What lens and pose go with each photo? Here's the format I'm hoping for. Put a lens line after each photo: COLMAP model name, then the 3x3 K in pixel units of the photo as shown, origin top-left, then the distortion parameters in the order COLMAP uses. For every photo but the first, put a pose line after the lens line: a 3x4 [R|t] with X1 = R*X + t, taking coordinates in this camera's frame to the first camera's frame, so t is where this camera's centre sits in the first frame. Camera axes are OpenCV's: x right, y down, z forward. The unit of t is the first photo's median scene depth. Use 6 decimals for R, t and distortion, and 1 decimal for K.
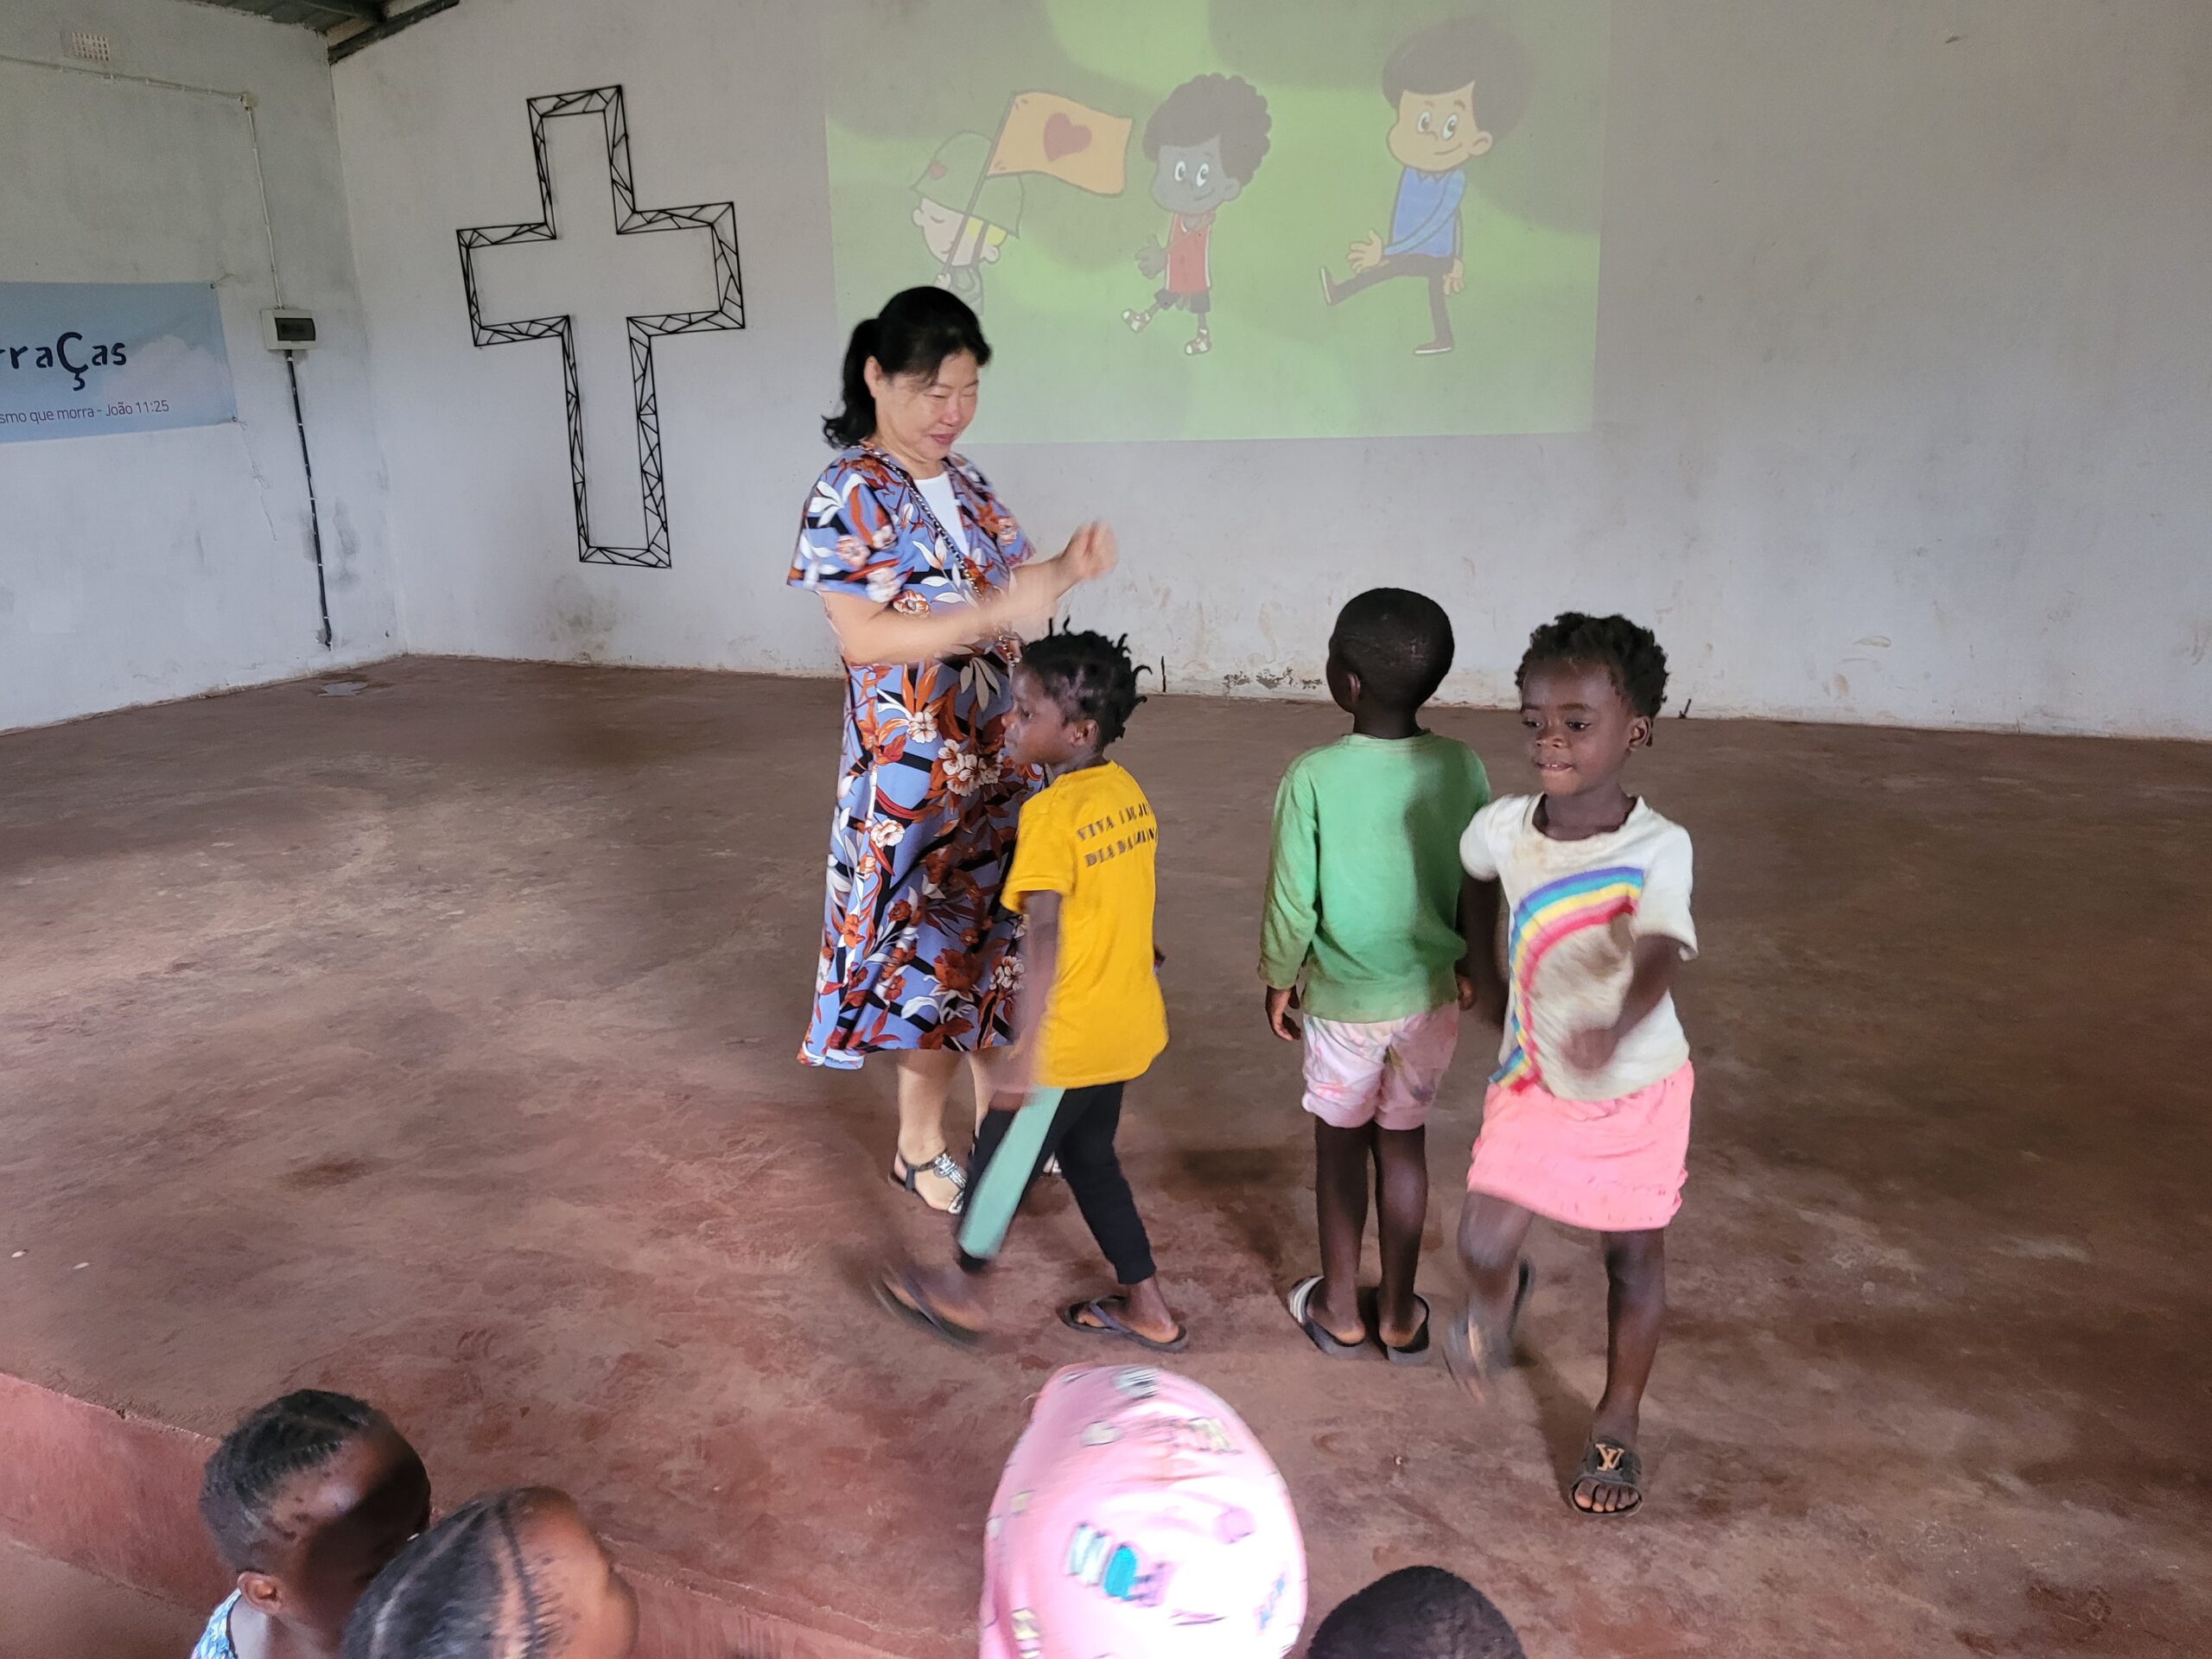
lens RADIAL K [[1699.3, 0, 1095.2], [0, 1699.3, 817.5], [0, 0, 1]] dist [0.041838, 0.000241]
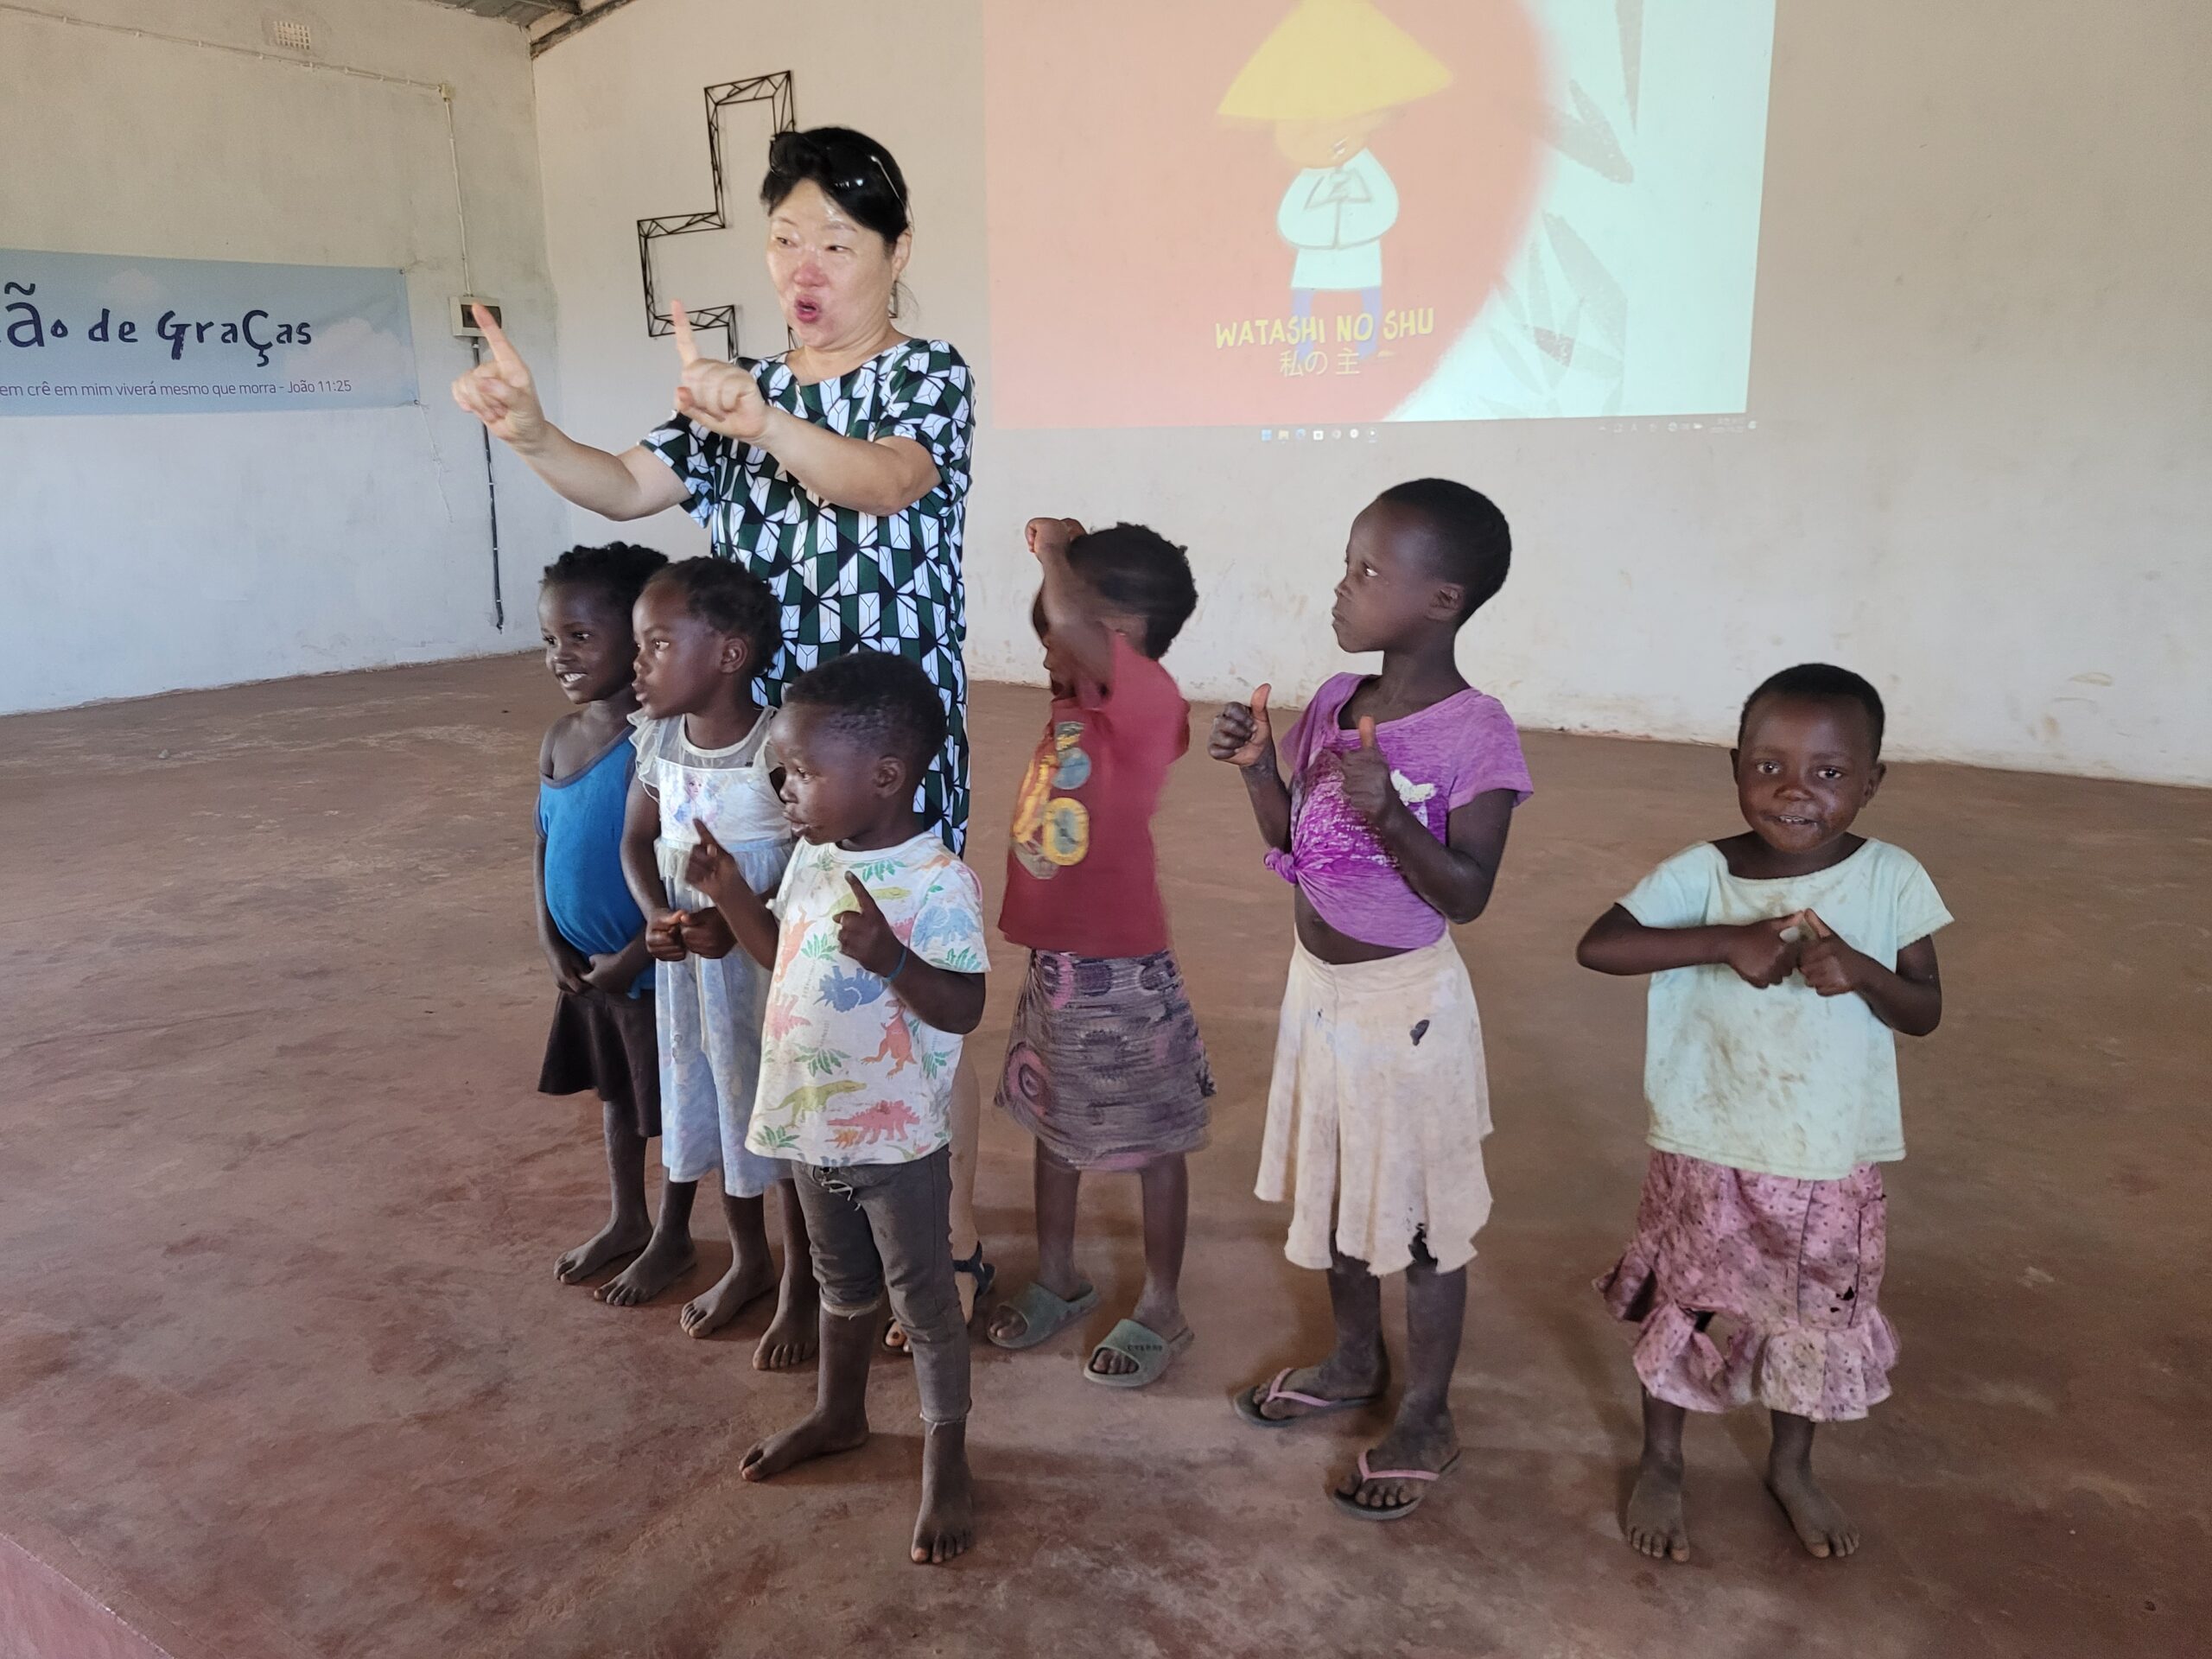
lens RADIAL K [[1699.3, 0, 1115.5], [0, 1699.3, 843.1], [0, 0, 1]] dist [0.041838, 0.000241]
pose [[0.986572, 0.059768, -0.151995, 0.084390], [-0.061248, 0.998110, -0.005068, 0.010862], [0.151405, 0.014310, 0.988368, 0.057408]]
